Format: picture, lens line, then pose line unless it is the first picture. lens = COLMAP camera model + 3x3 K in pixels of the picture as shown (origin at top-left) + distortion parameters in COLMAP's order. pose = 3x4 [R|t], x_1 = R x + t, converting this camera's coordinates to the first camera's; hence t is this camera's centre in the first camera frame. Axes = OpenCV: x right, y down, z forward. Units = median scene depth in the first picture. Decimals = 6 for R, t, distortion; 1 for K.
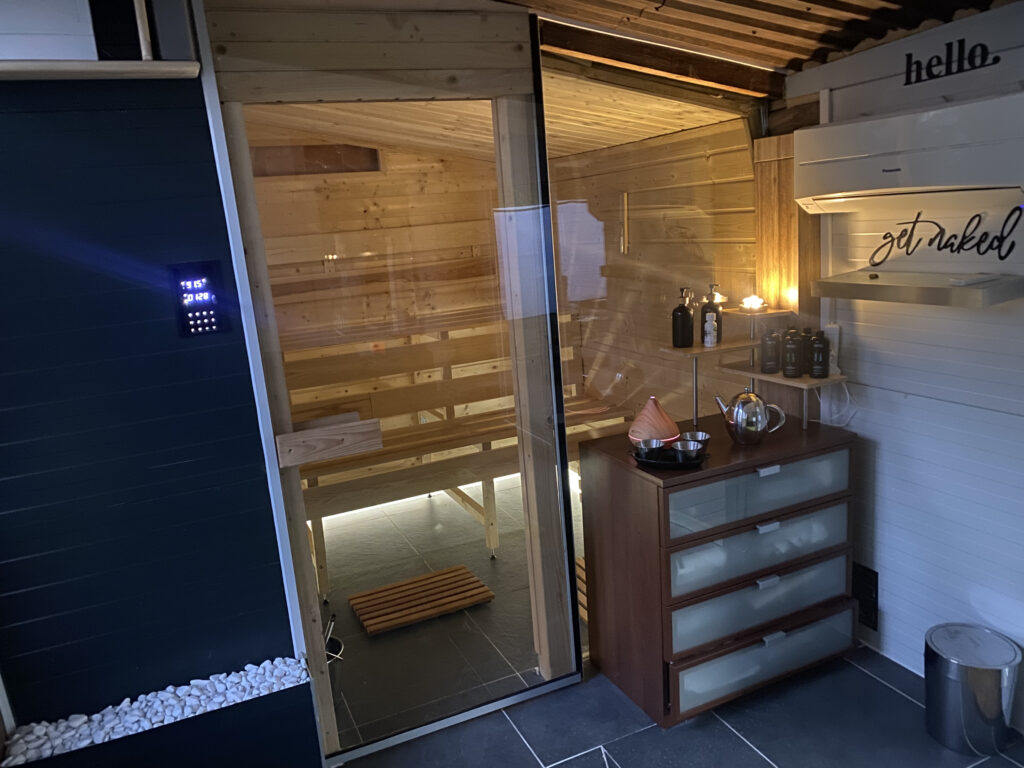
lens RADIAL K [[793.3, 0, 513.4], [0, 793.3, 386.0], [0, 0, 1]] dist [0.003155, -0.000959]
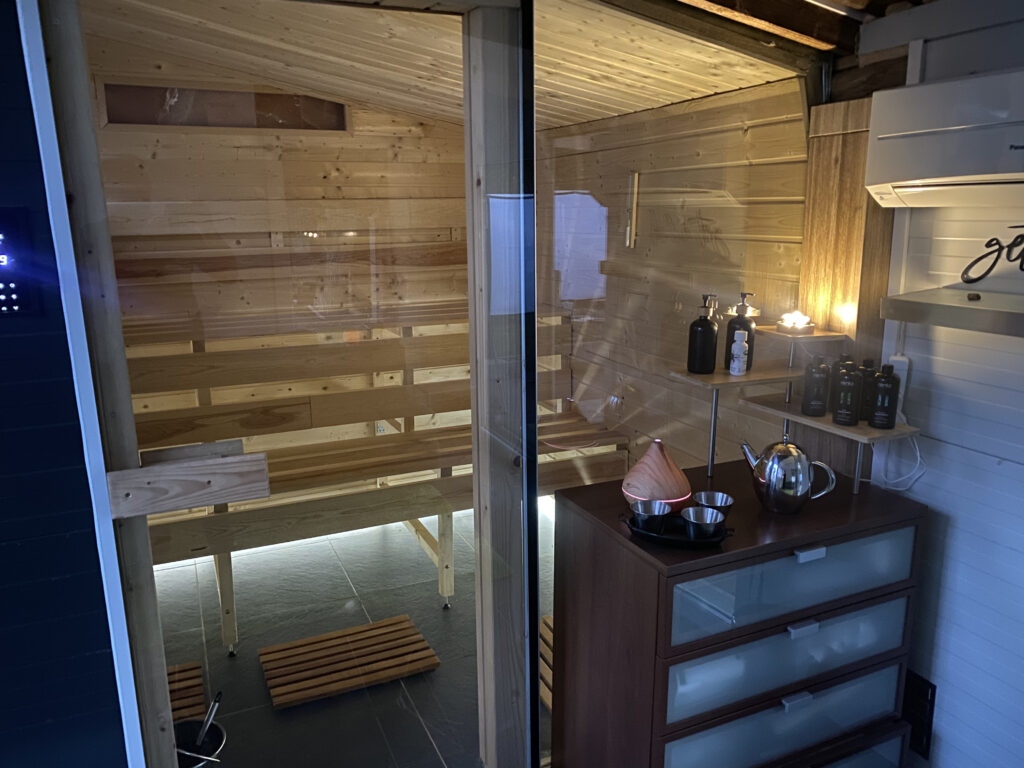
lens RADIAL K [[793.3, 0, 515.1], [0, 793.3, 386.7], [0, 0, 1]] dist [0.003155, -0.000959]
pose [[0.997773, 0.065781, 0.011073, 0.028343], [-0.065875, 0.997793, 0.008345, -0.029352], [-0.010500, -0.009056, 0.999904, 0.234833]]
